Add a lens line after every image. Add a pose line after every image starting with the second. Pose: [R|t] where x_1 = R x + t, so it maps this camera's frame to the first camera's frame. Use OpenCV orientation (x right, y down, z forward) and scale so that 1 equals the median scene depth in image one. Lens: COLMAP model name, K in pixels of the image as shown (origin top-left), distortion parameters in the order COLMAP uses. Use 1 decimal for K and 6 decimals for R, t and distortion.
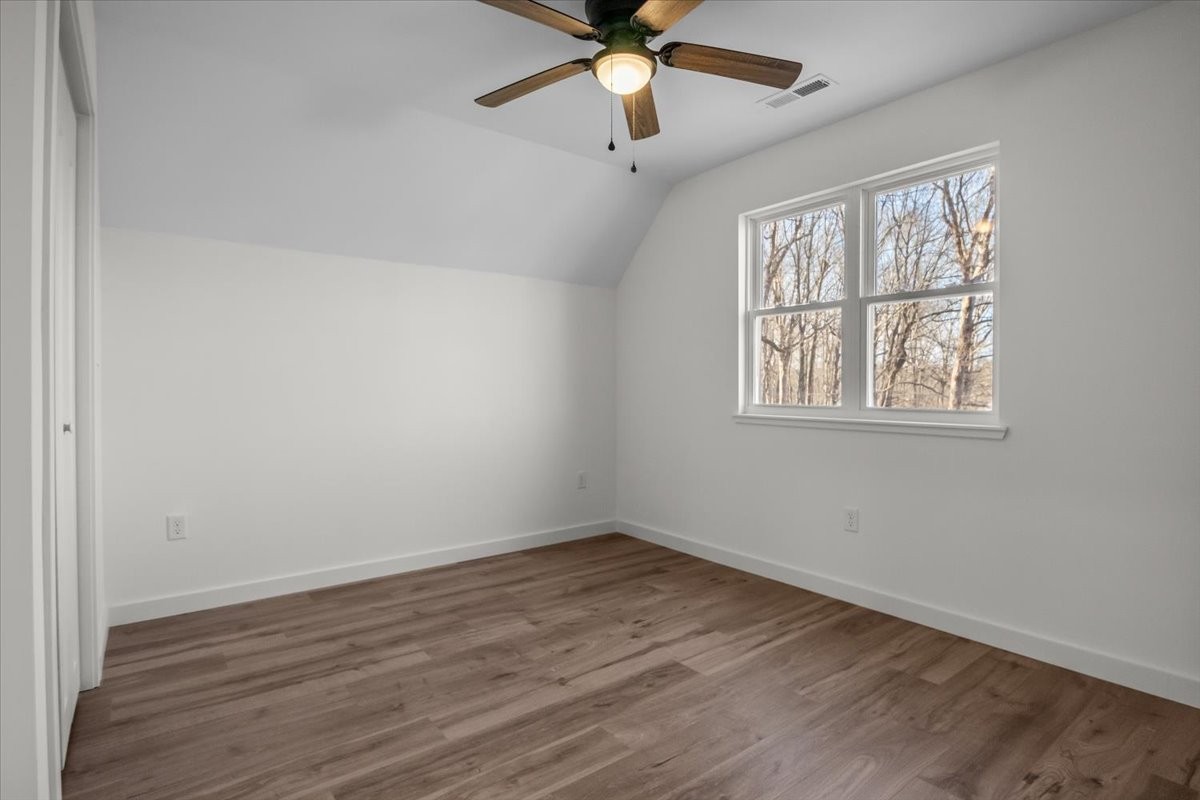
lens RADIAL K [[604.4, 0, 608.0], [0, 604.4, 390.7], [0, 0, 1]] dist [-0.003873, -0.000518]
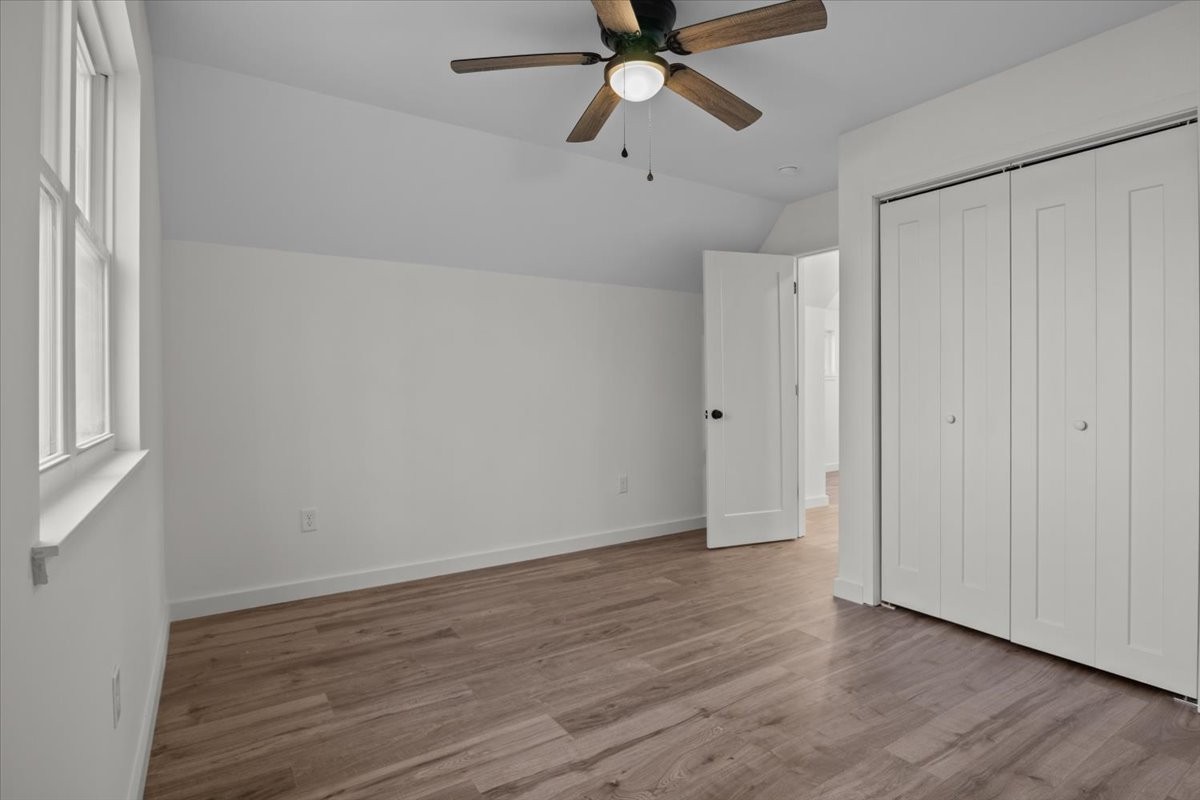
lens RADIAL K [[604.4, 0, 608.0], [0, 604.4, 390.7], [0, 0, 1]] dist [-0.003873, -0.000518]
pose [[-0.997066, 0.002507, 0.076510, 0.000437], [0.003512, 0.999909, 0.013002, -0.026379], [-0.076470, 0.013232, -0.996984, 1.948515]]
